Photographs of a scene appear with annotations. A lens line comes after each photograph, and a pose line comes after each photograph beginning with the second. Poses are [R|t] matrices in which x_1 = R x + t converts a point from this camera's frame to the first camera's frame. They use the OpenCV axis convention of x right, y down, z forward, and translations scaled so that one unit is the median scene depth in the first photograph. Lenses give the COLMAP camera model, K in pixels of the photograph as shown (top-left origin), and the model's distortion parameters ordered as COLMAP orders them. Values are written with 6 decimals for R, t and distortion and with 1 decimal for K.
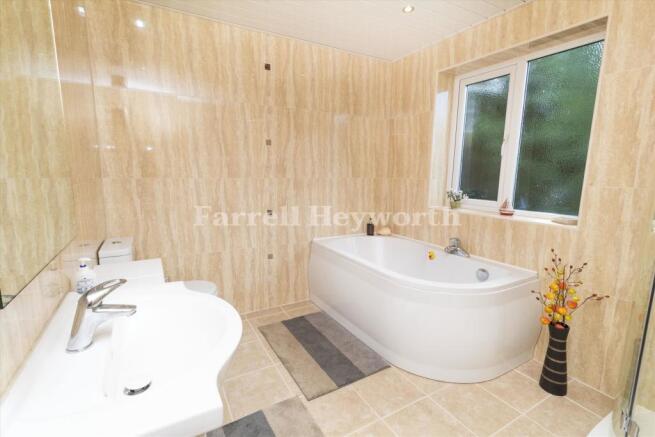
lens RADIAL K [[298.4, 0, 327.5], [0, 298.4, 218.5], [0, 0, 1]] dist [0.000361, 0.000111]
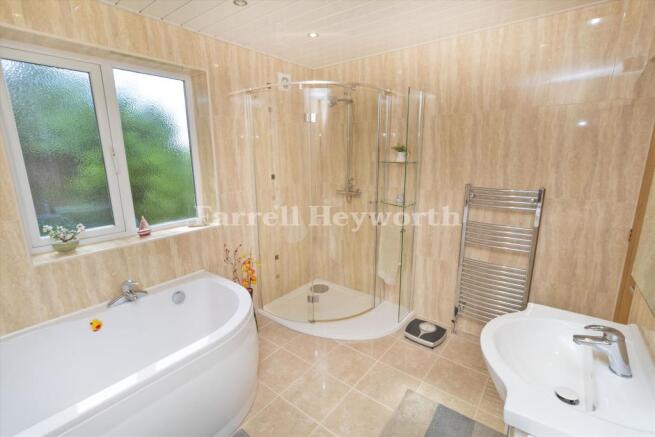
lens RADIAL K [[298.4, 0, 327.5], [0, 298.4, 218.5], [0, 0, 1]] dist [0.000361, 0.000111]
pose [[-0.375286, -0.192610, 0.906676, -0.494843], [0.163378, 0.949111, 0.269249, -0.239732], [-0.912397, 0.249176, -0.324720, 0.843225]]
